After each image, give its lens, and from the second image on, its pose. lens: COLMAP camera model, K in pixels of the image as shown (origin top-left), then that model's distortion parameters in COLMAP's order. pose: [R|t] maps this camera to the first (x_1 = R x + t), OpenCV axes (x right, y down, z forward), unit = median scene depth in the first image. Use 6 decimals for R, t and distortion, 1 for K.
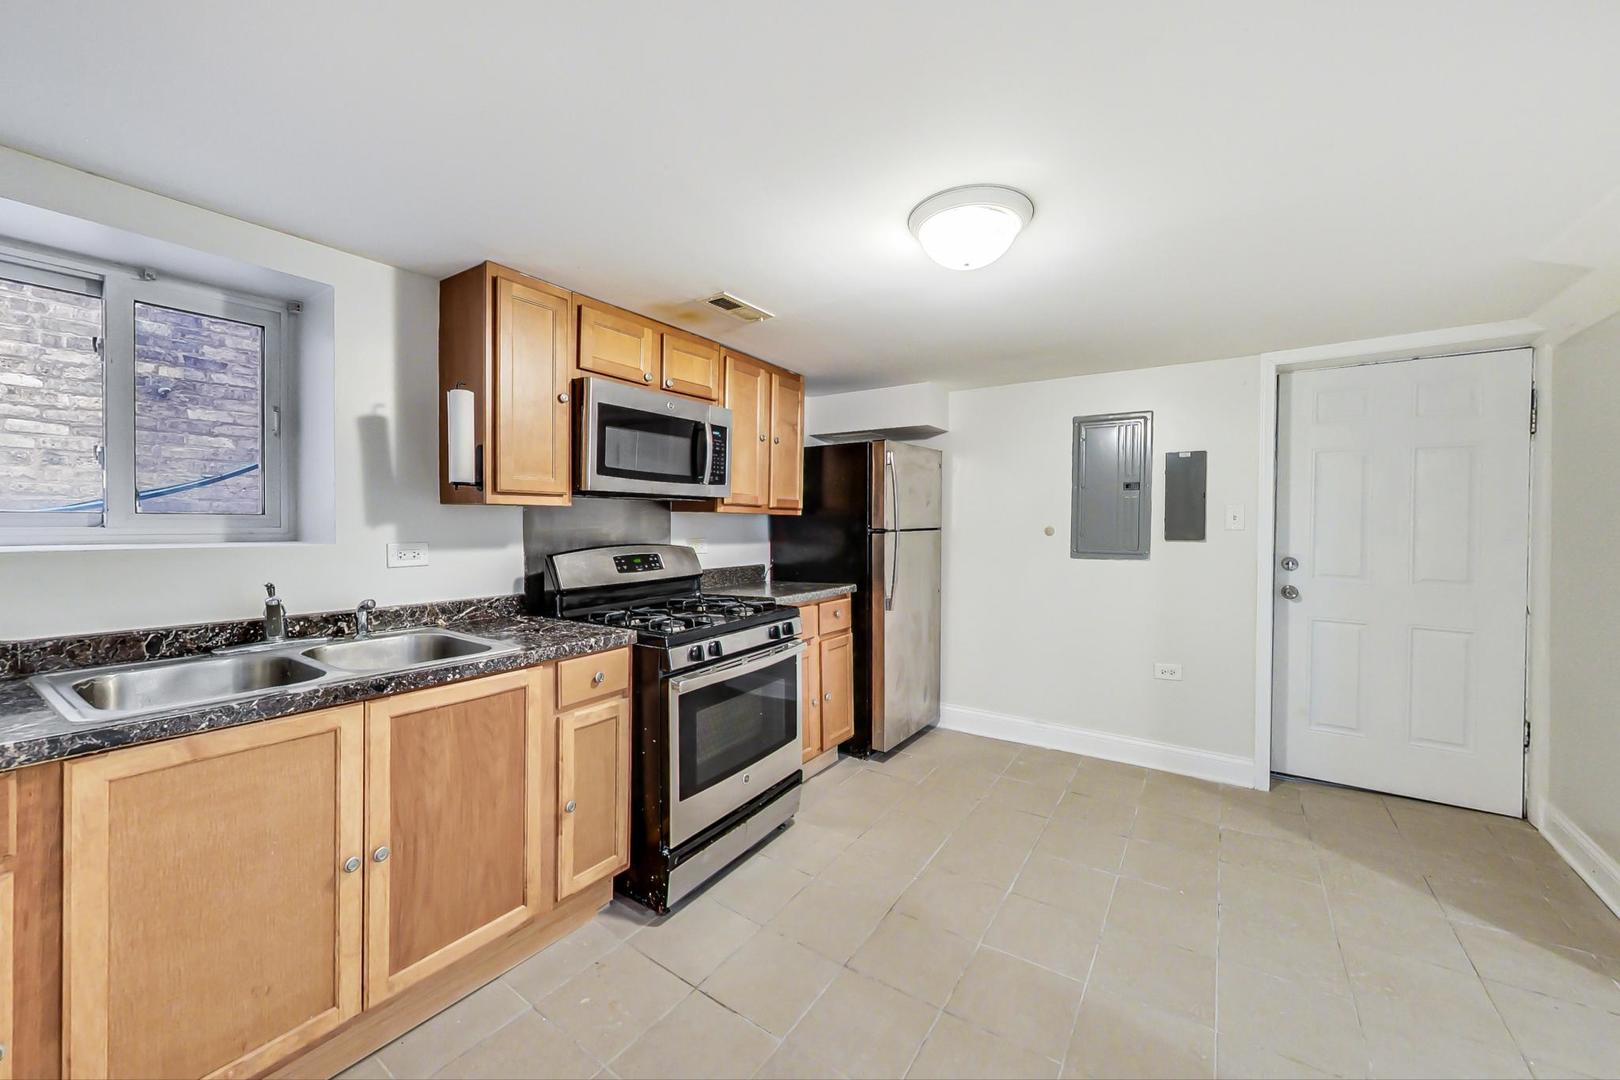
lens RADIAL K [[613.7, 0, 811.2], [0, 613.7, 535.3], [0, 0, 1]] dist [0.002330, 0.000012]
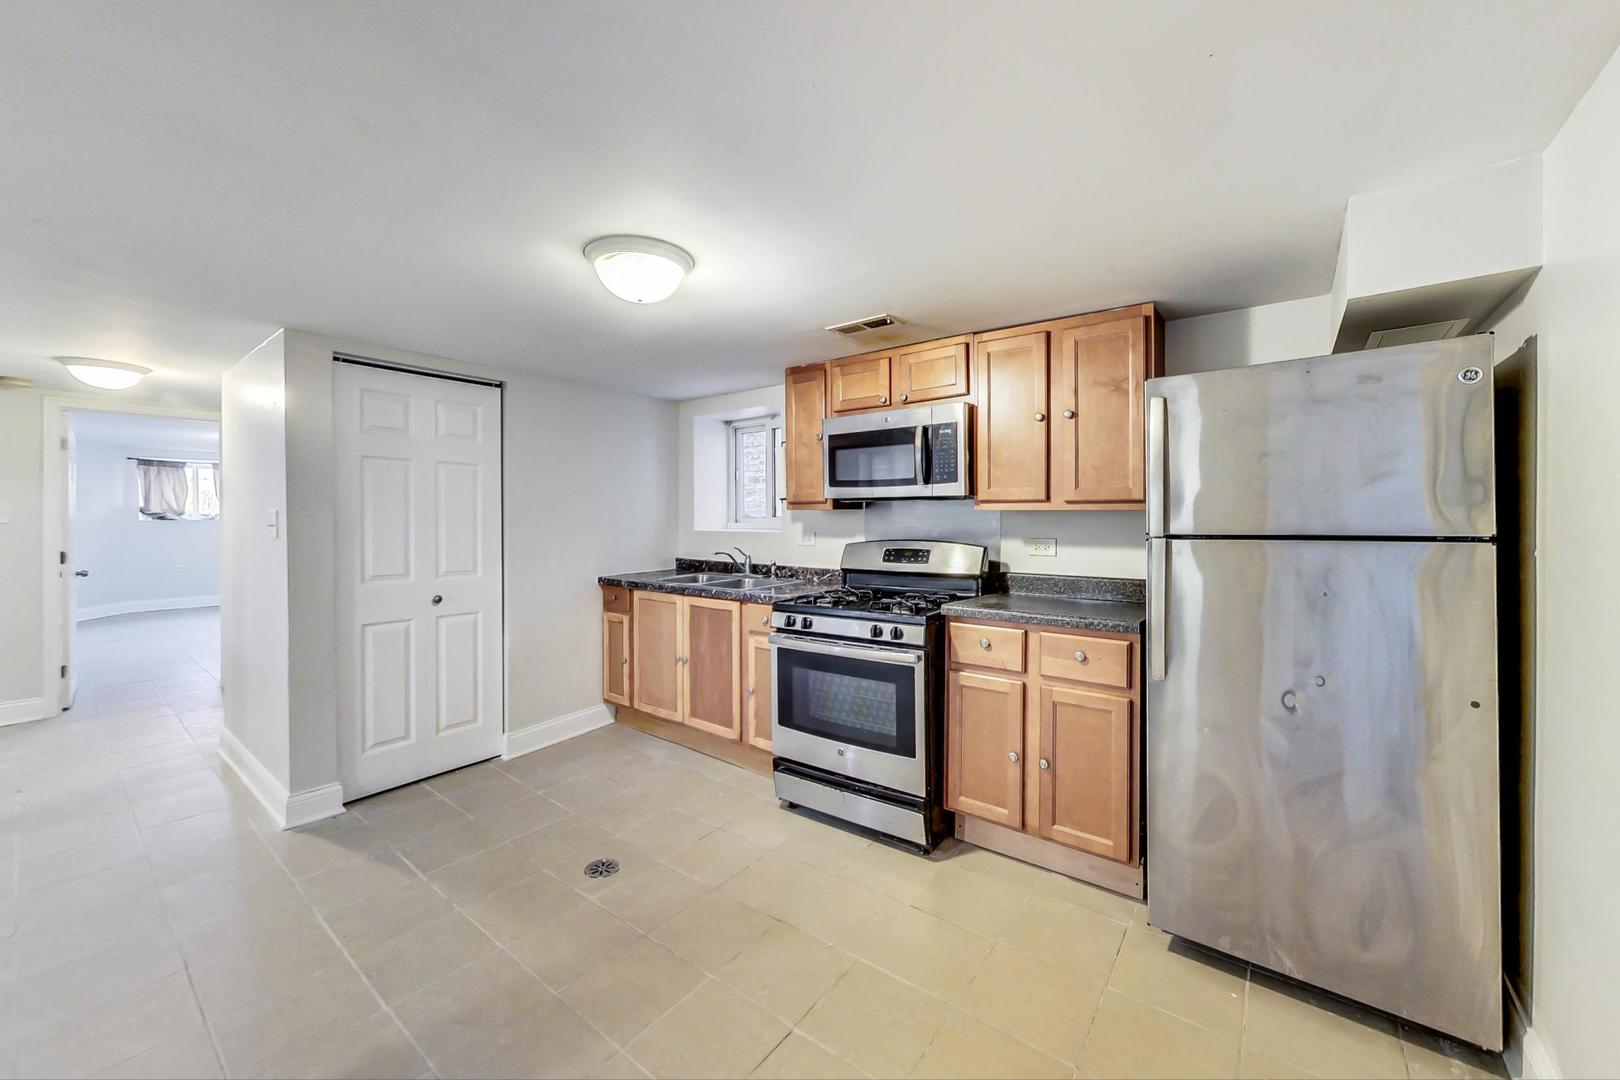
lens RADIAL K [[613.7, 0, 815.7], [0, 613.7, 525.0], [0, 0, 1]] dist [0.002330, 0.000012]
pose [[-0.070417, 0.009622, -0.997471, 1.059726], [-0.017267, 0.999792, 0.010863, -0.027498], [0.997368, 0.017988, -0.070236, 1.082016]]
